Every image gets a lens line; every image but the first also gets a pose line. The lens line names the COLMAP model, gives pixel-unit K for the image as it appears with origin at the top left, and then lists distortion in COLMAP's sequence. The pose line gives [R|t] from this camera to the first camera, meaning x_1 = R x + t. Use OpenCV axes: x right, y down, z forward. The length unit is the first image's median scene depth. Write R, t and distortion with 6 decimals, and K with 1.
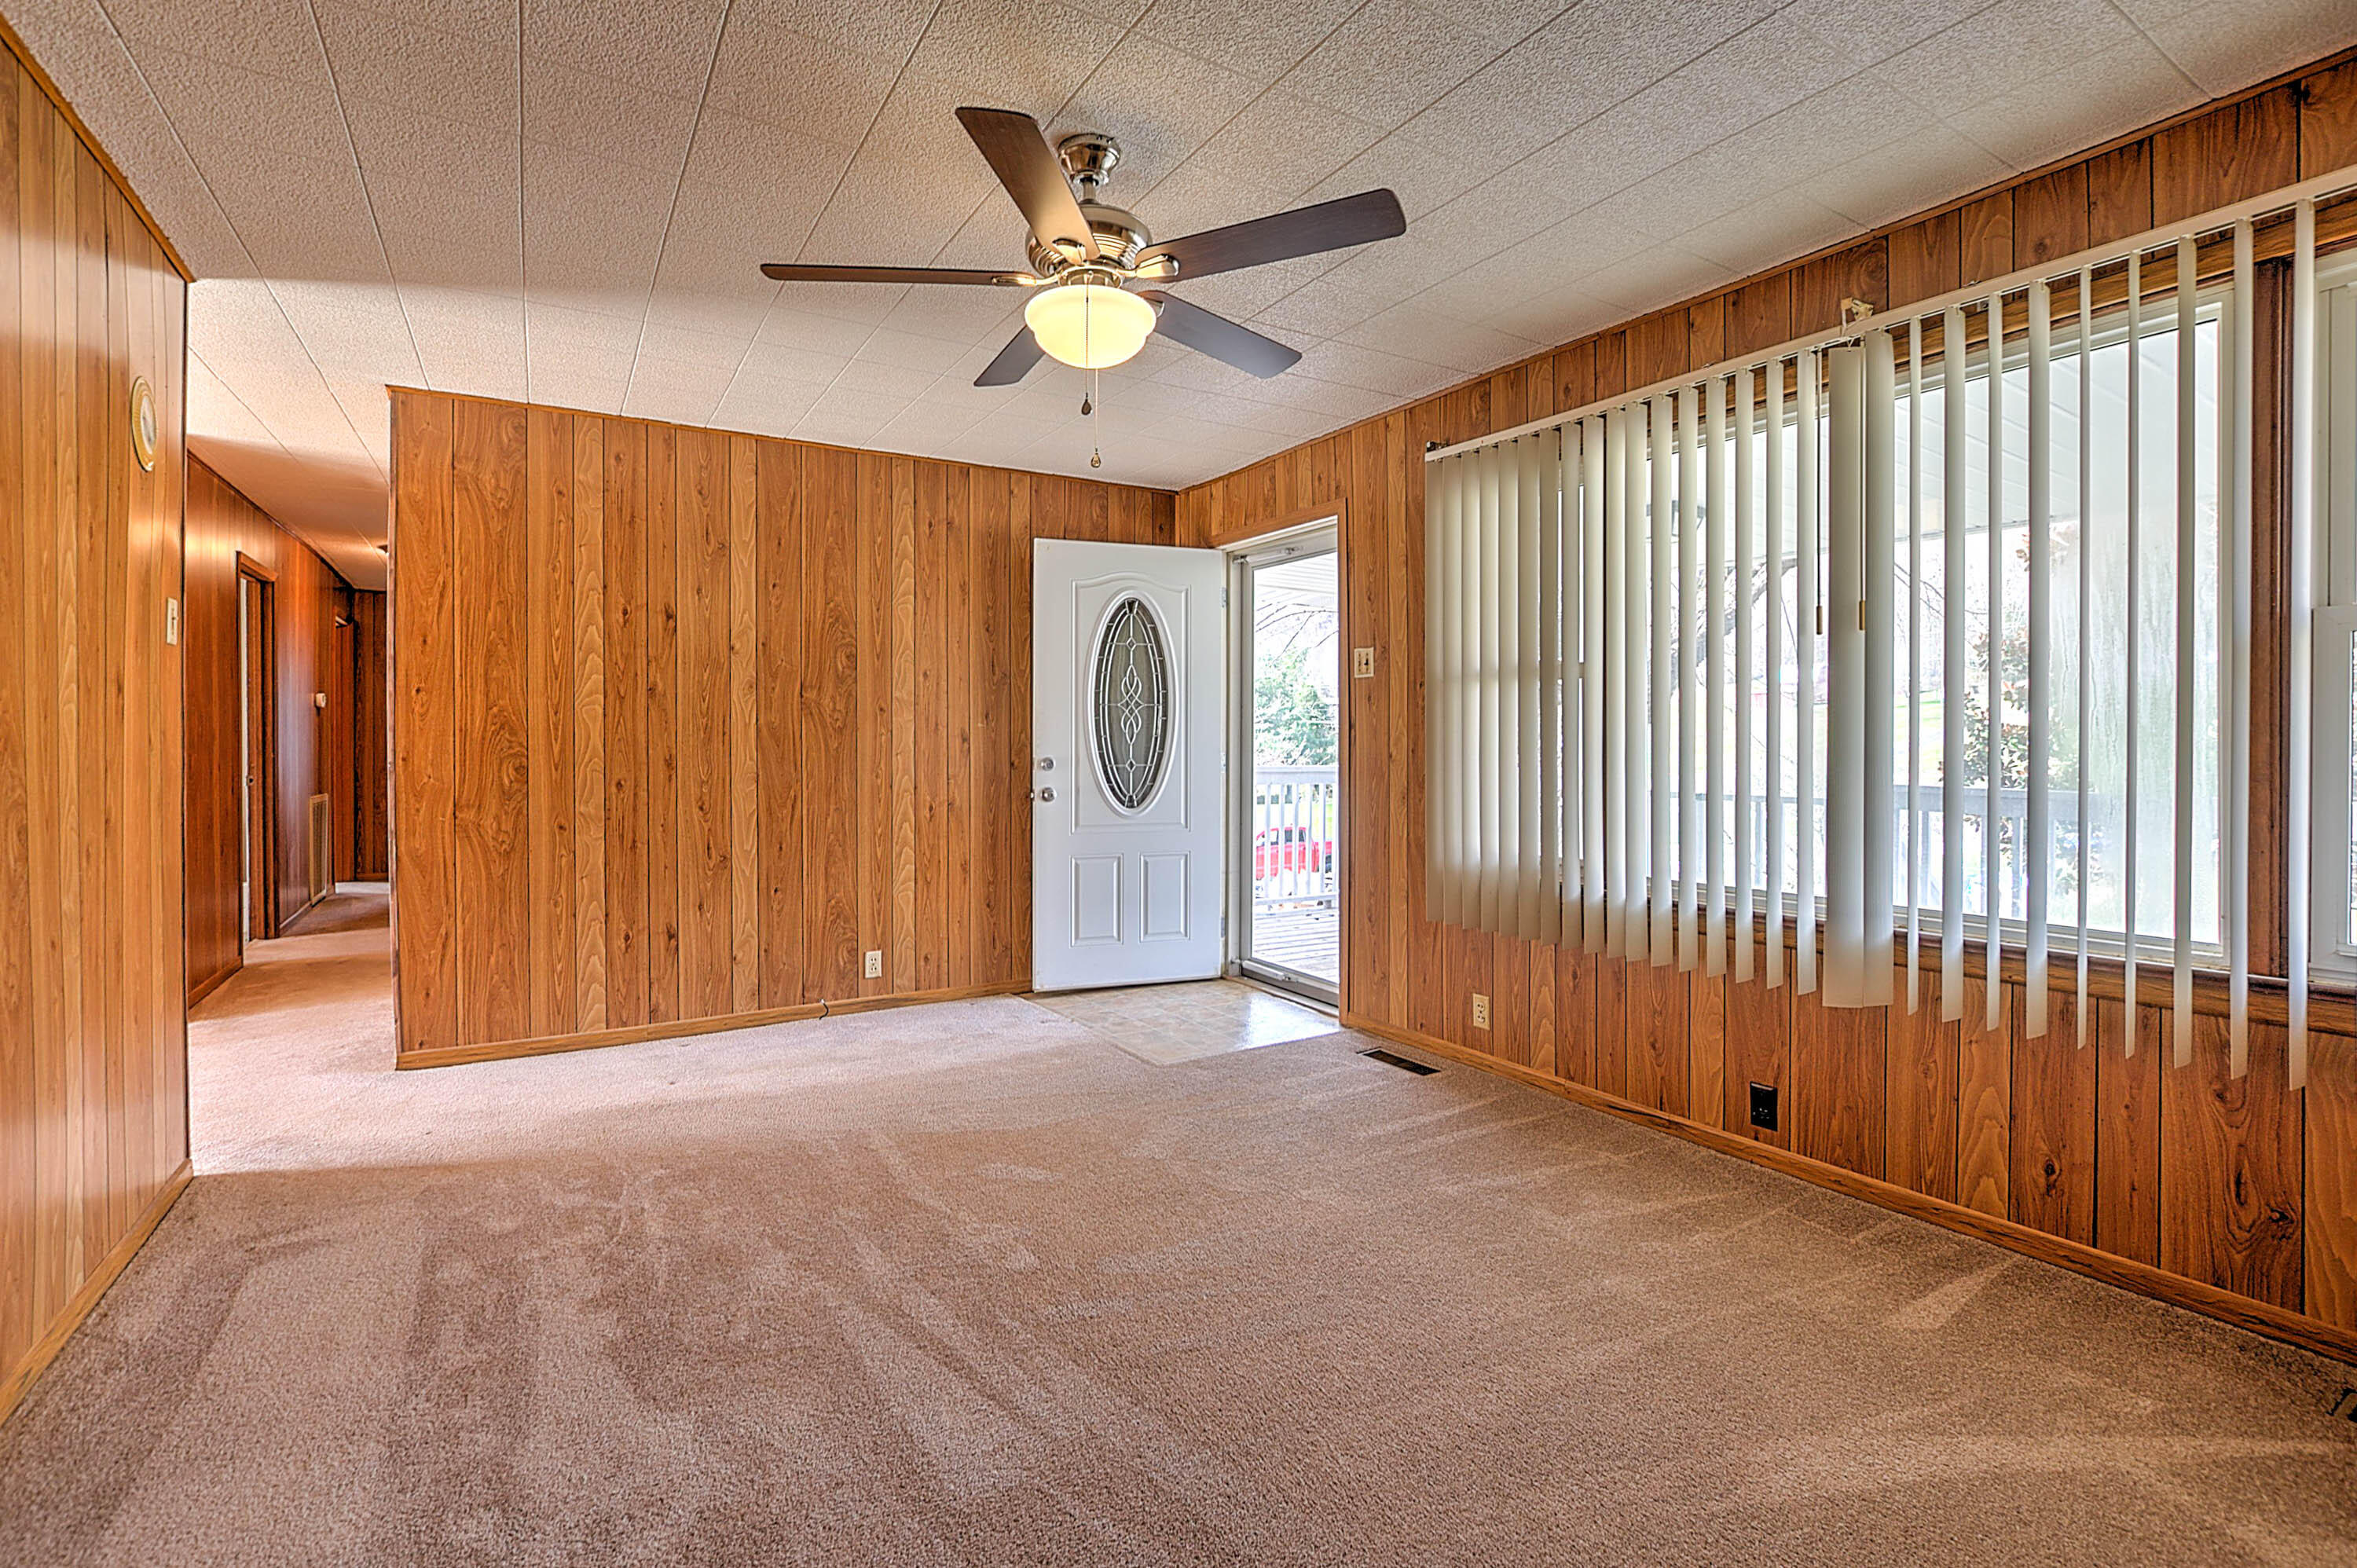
lens RADIAL K [[1082.0, 0, 1174.5], [0, 1082.0, 738.6], [0, 0, 1]] dist [-0.002110, -0.000243]
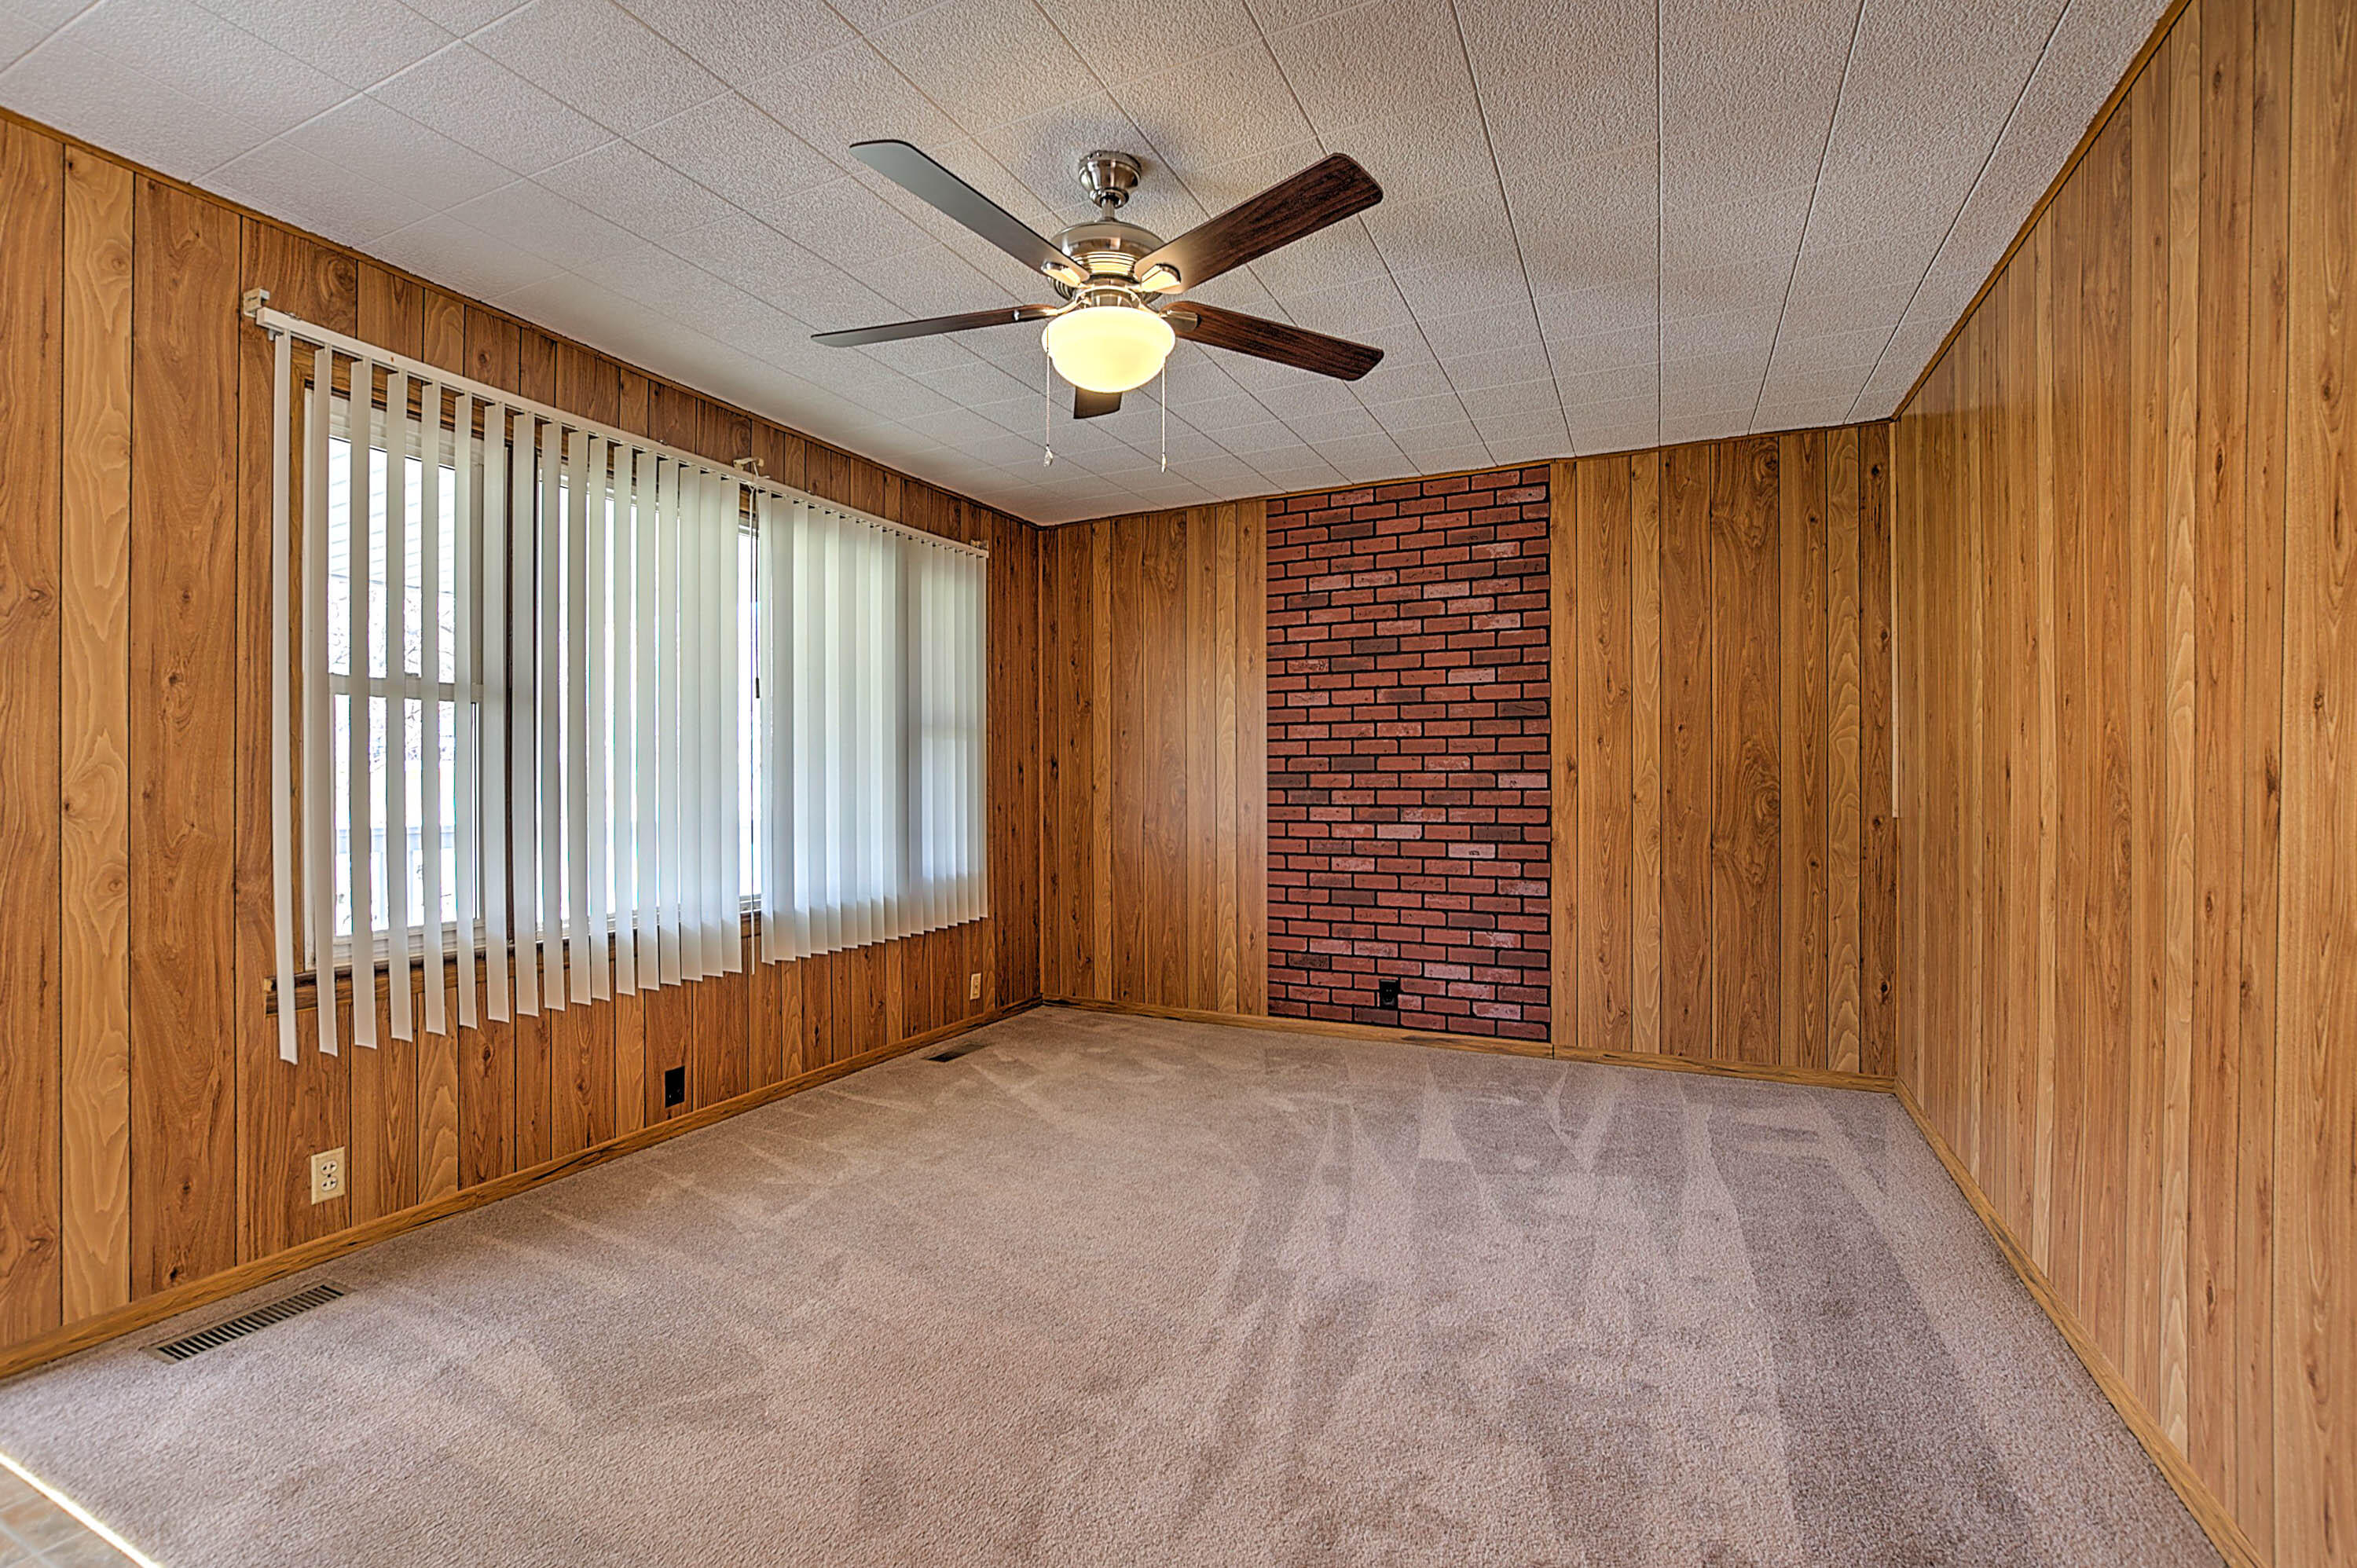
lens RADIAL K [[1058.5, 0, 1178.5], [0, 1058.5, 784.0], [0, 0, 1]] dist [-0.024768, 0.003317]
pose [[-0.559643, 0.002690, 0.828730, -0.692195], [0.005472, 0.999985, 0.000450, 0.011478], [-0.828716, 0.004787, -0.559649, 1.145964]]
